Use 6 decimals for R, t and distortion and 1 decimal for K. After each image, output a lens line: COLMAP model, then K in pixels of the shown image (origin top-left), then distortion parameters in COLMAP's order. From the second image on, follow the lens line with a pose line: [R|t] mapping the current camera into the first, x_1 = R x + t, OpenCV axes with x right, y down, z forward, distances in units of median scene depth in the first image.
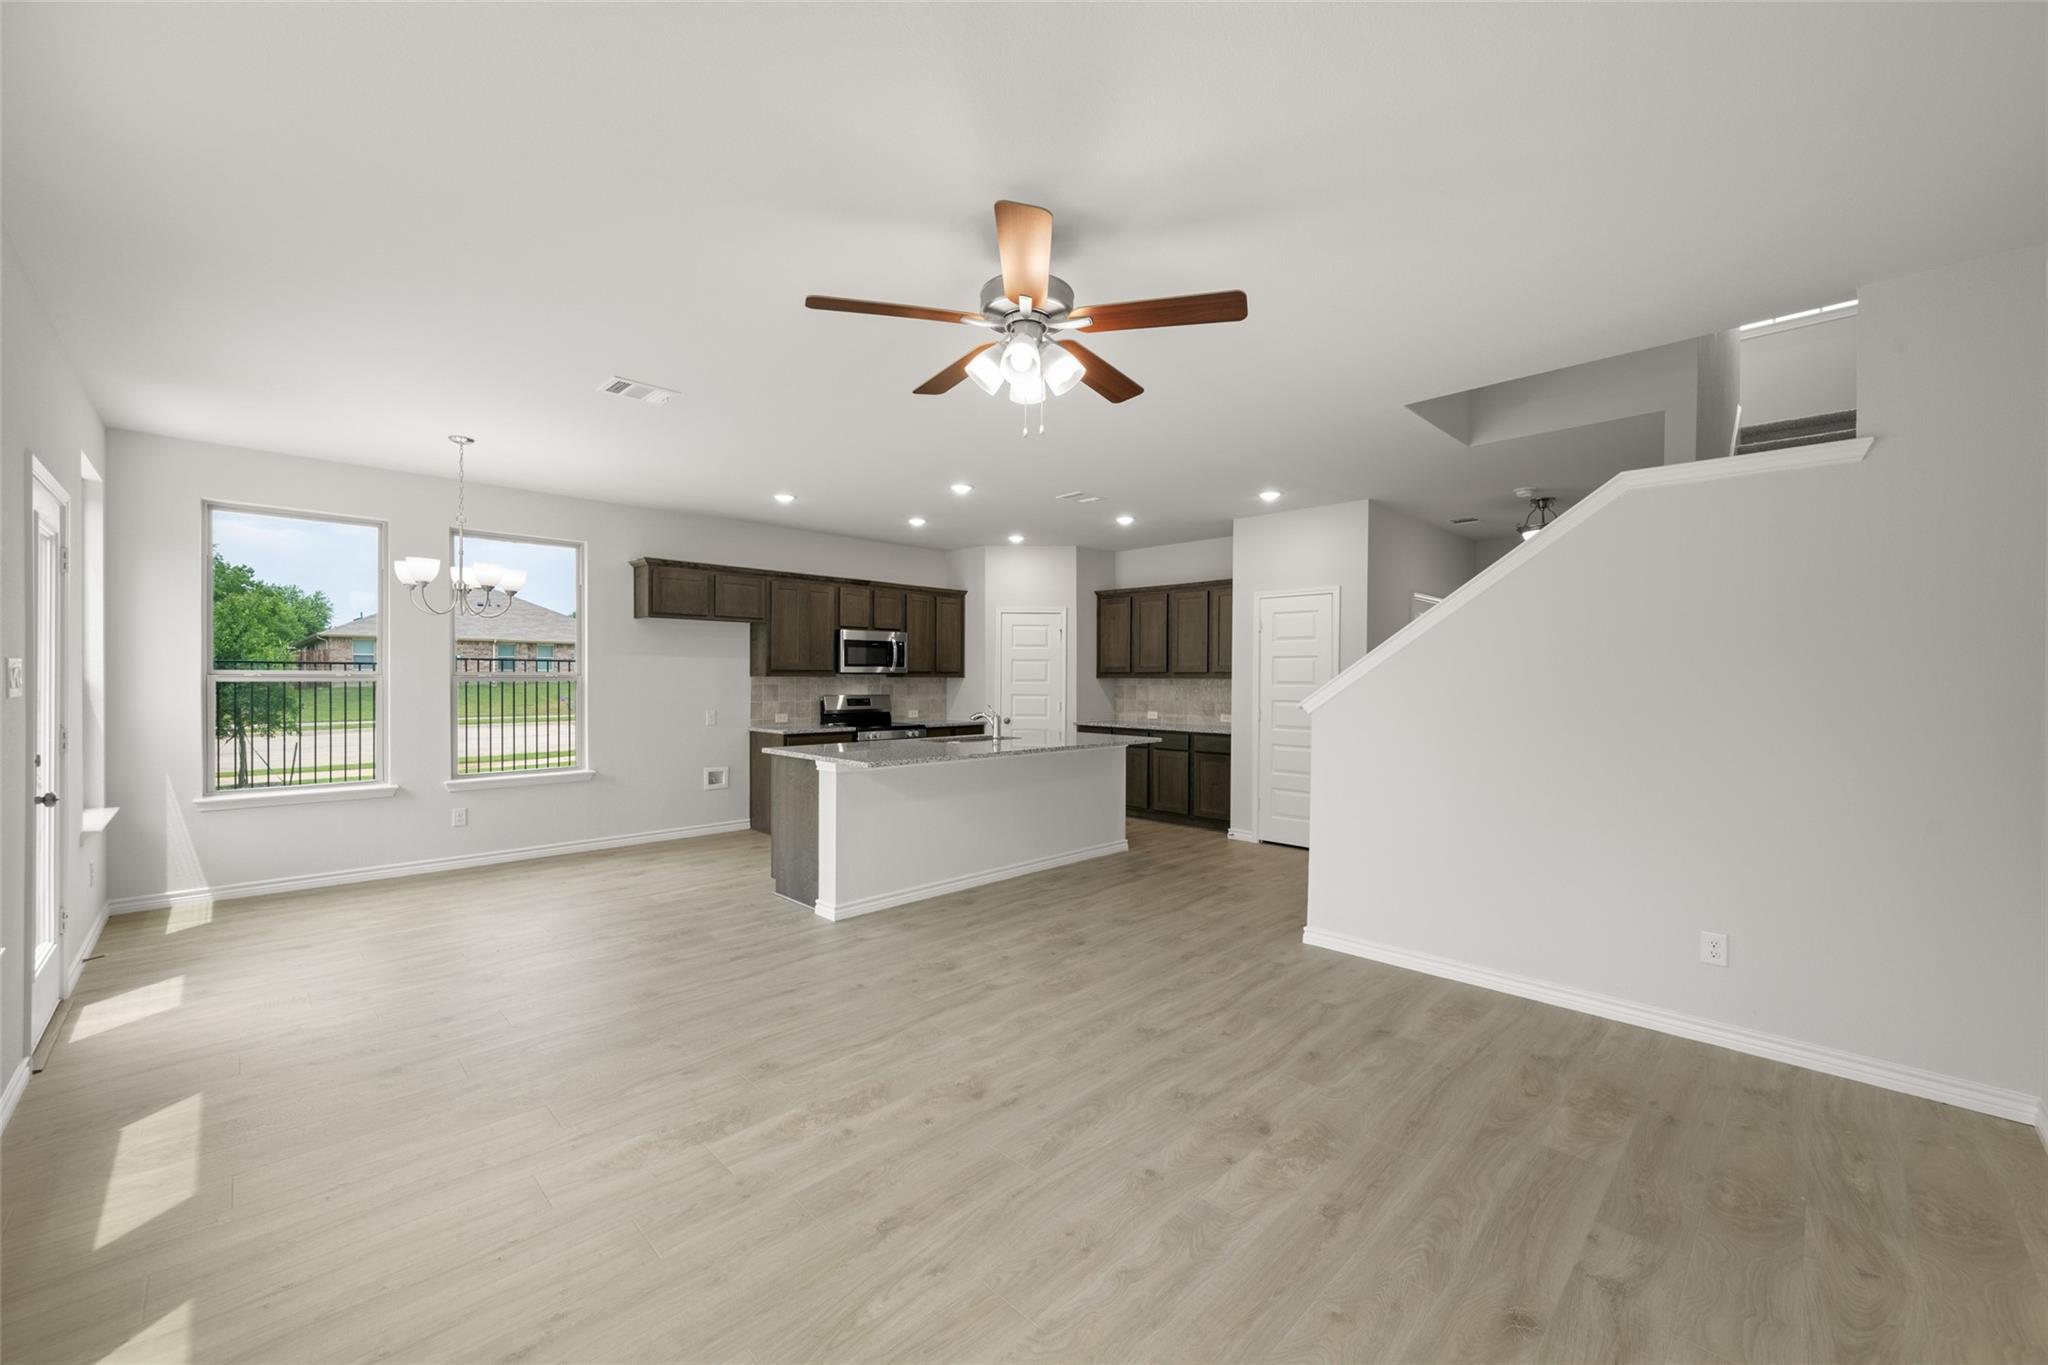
lens RADIAL K [[800.6, 0, 1029.9], [0, 800.6, 681.9], [0, 0, 1]] dist [0.001186, 0.000535]
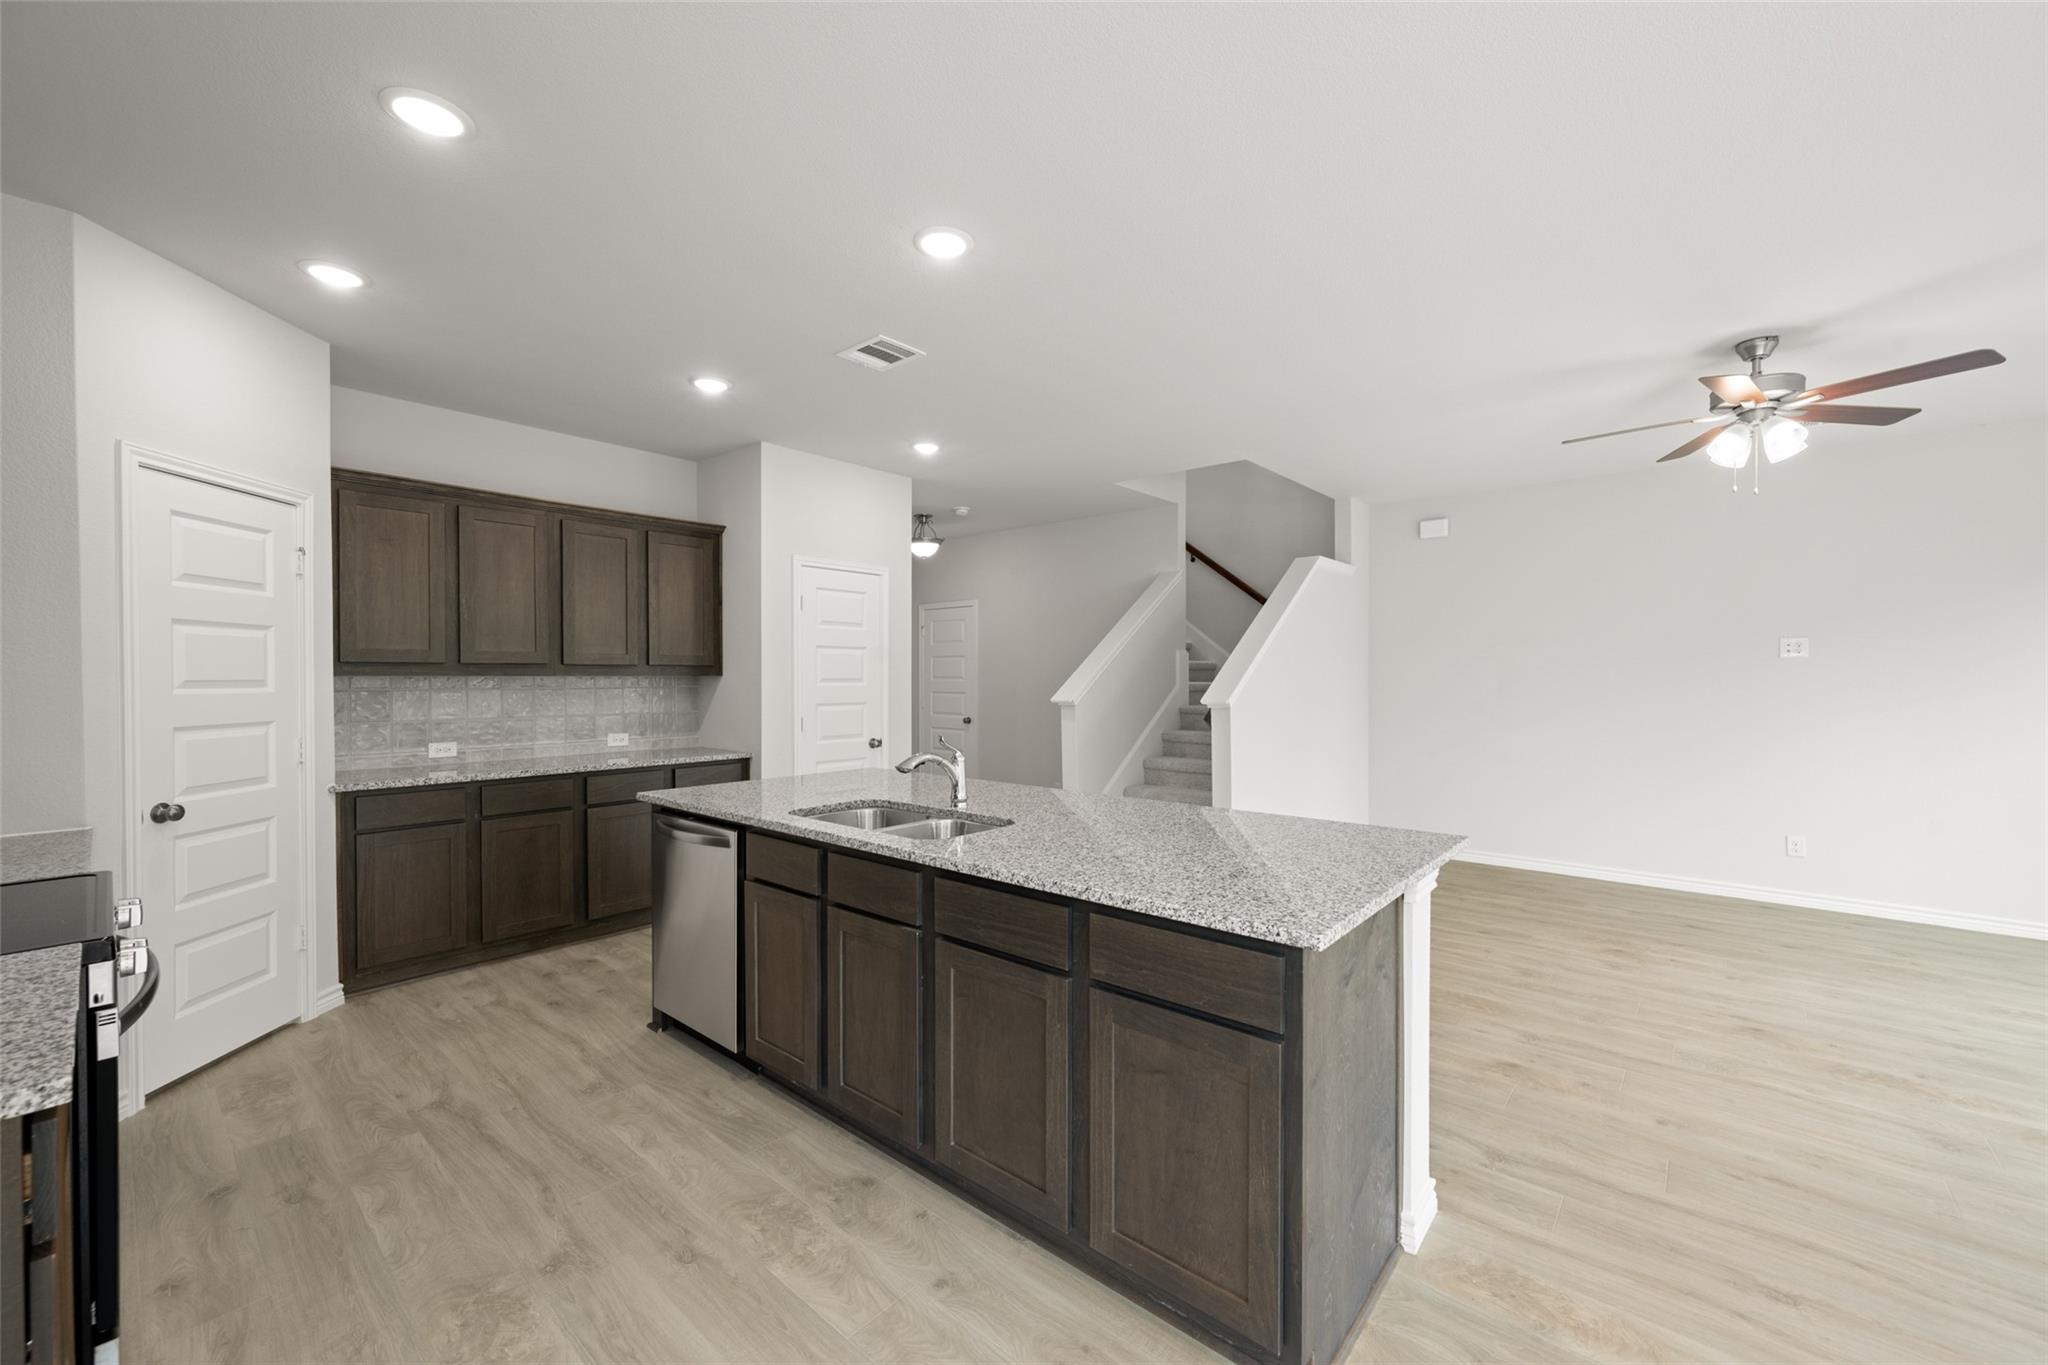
lens RADIAL K [[800.6, 0, 1030.6], [0, 800.6, 681.1], [0, 0, 1]] dist [0.001186, 0.000535]
pose [[-0.076113, -0.013655, 0.997006, -0.651661], [0.003103, 0.999898, 0.013932, -0.011536], [-0.997094, 0.004154, -0.076063, 1.211792]]
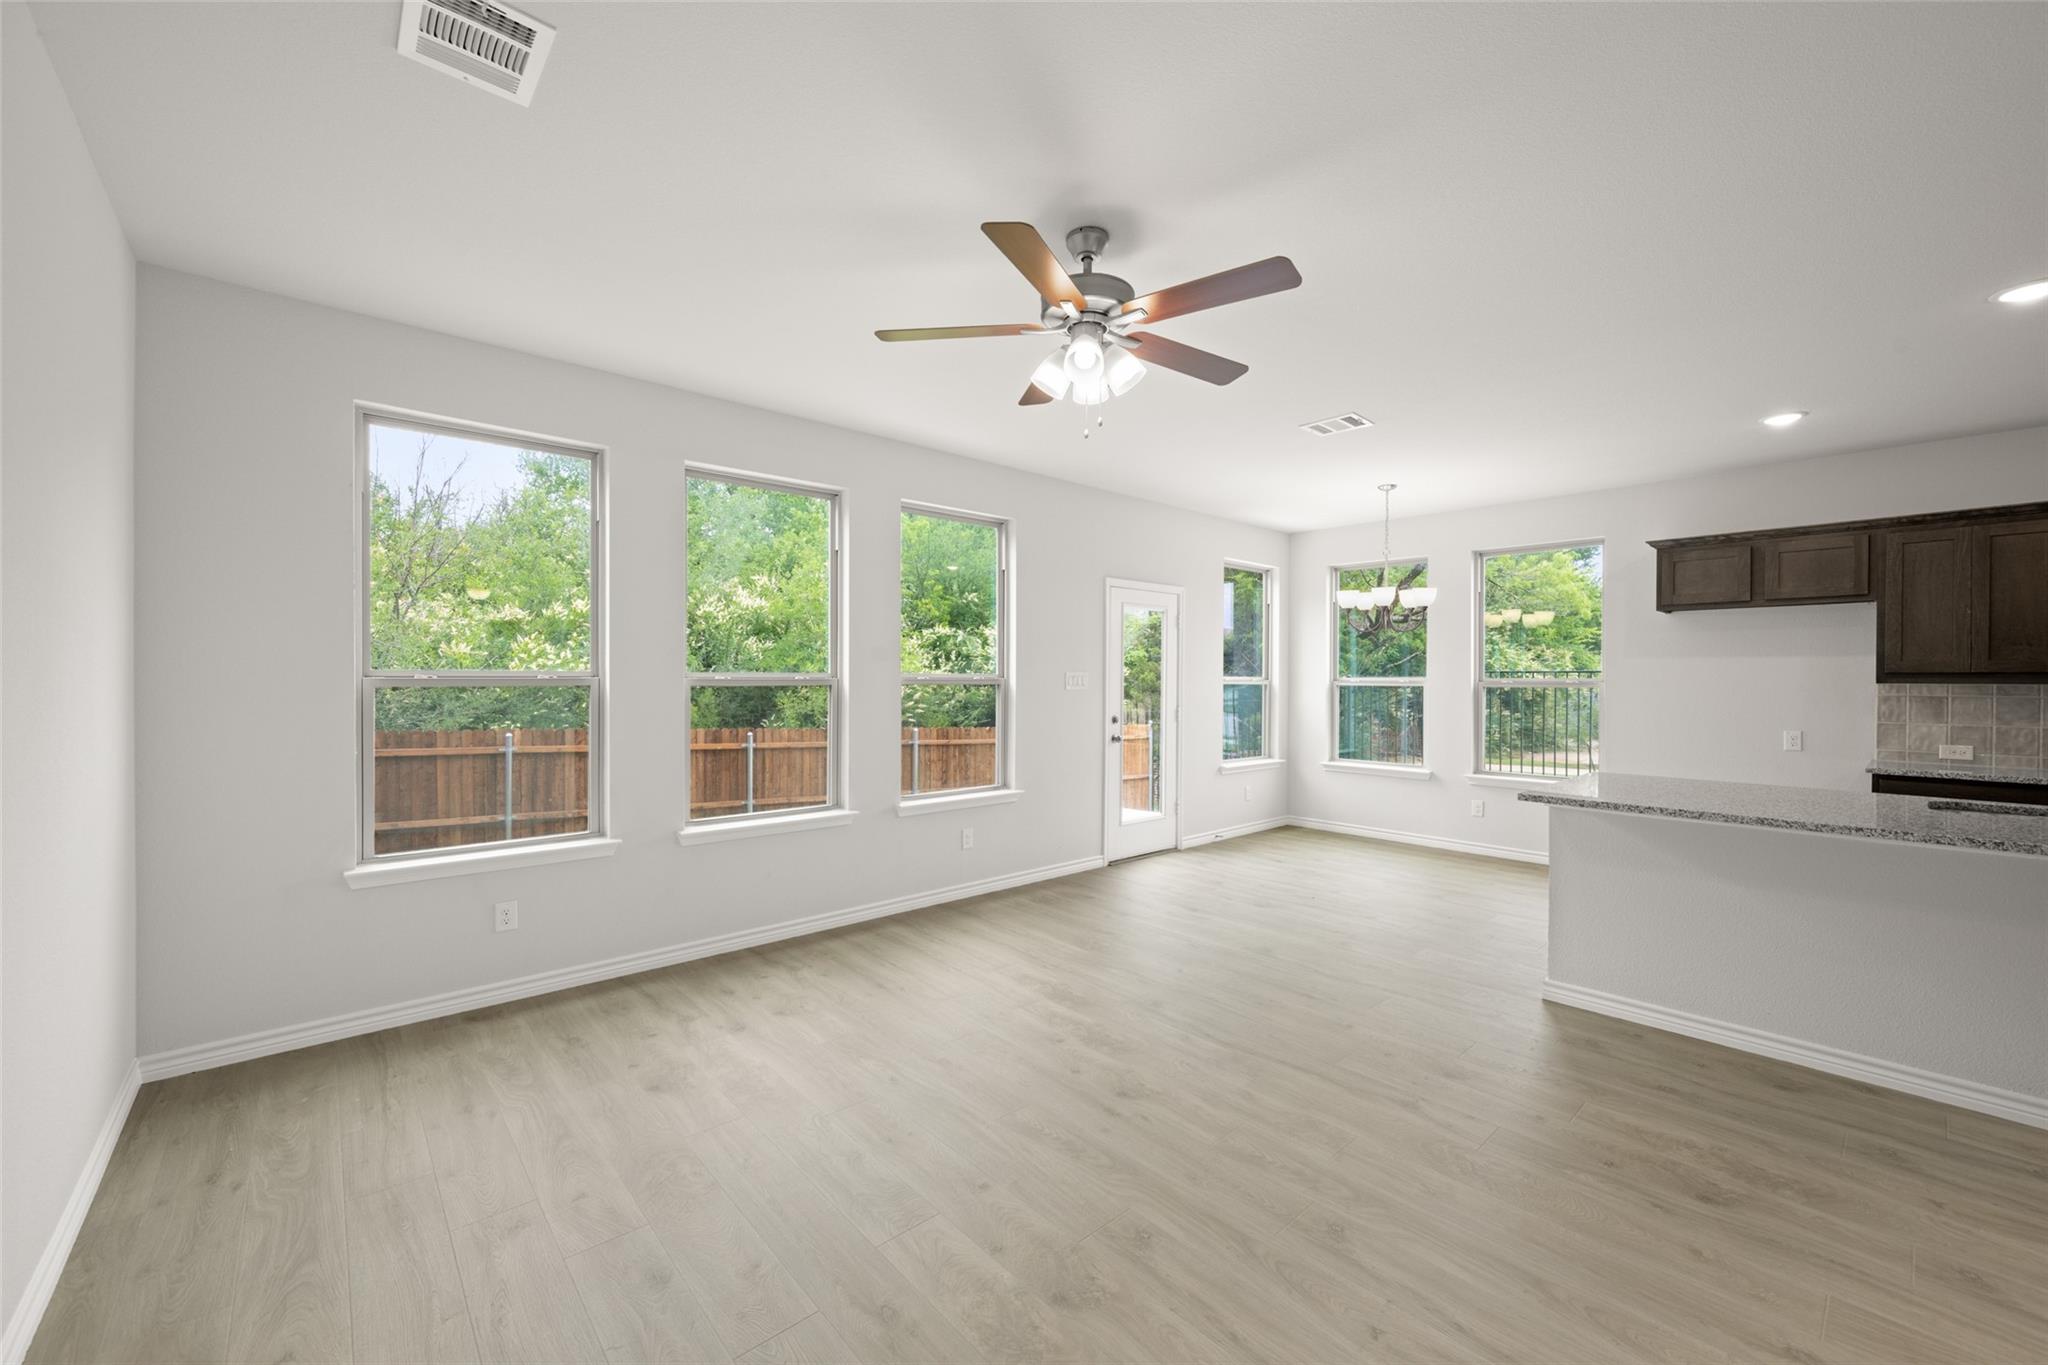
lens RADIAL K [[800.6, 0, 1027.7], [0, 800.6, 682.8], [0, 0, 1]] dist [0.001186, 0.000535]
pose [[-0.055584, -0.000945, -0.998454, 0.529385], [-0.011011, 0.999939, -0.000334, 0.001026], [0.998393, 0.010975, -0.055591, 0.522050]]
